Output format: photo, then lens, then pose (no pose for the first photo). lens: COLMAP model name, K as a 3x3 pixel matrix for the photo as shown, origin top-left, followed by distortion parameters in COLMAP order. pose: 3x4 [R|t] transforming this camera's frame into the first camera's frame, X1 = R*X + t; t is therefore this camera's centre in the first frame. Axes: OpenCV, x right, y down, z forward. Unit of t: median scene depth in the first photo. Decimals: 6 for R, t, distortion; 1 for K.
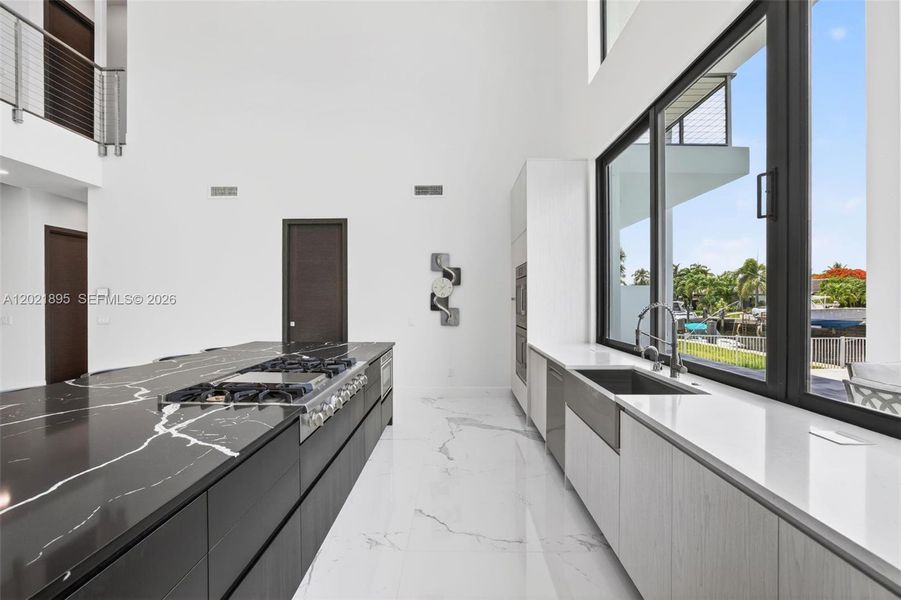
lens RADIAL K [[386.6, 0, 451.5], [0, 386.6, 296.6], [0, 0, 1]] dist [-0.029638, 0.007023]
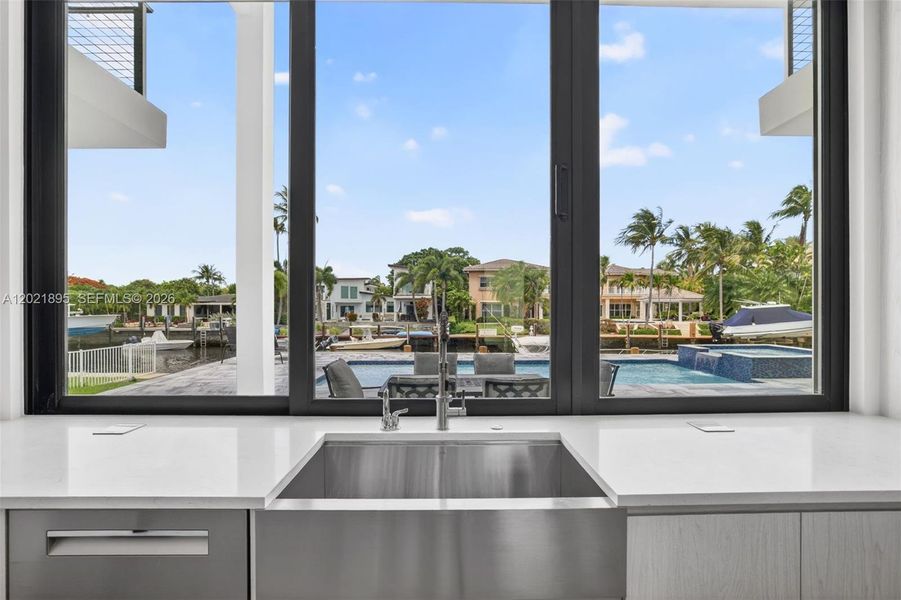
lens RADIAL K [[386.6, 0, 452.4], [0, 386.6, 308.1], [0, 0, 1]] dist [-0.029638, 0.007023]
pose [[-0.033107, -0.005022, 0.999439, -0.027705], [-0.005696, 0.999972, 0.004836, 0.001459], [-0.999436, -0.005533, -0.033135, 0.443326]]
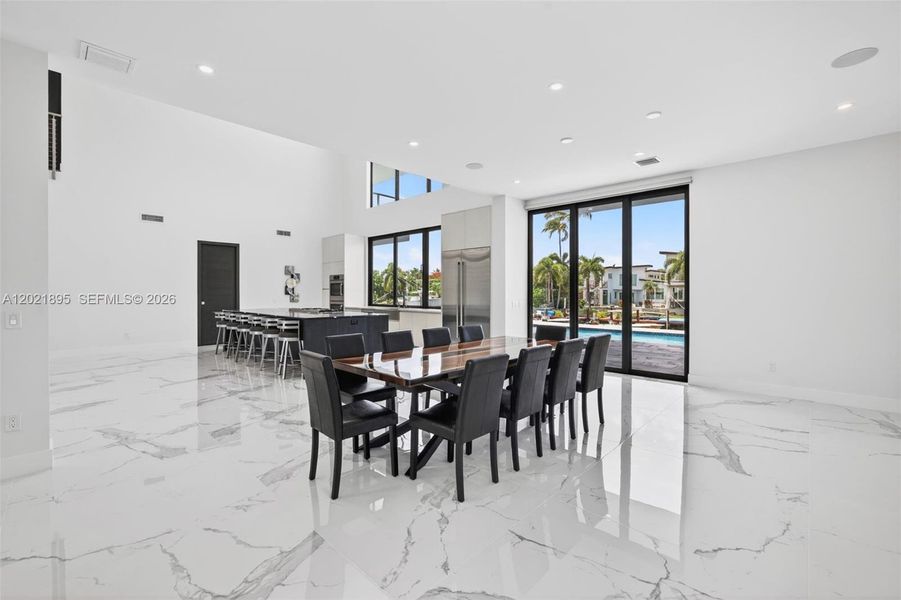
lens RADIAL K [[386.6, 0, 449.4], [0, 386.6, 296.2], [0, 0, 1]] dist [-0.029638, 0.007023]
pose [[0.679771, -0.004031, 0.733413, -0.920017], [-0.007016, 0.999903, 0.011999, 0.014369], [-0.733391, -0.013302, 0.679677, -0.948791]]
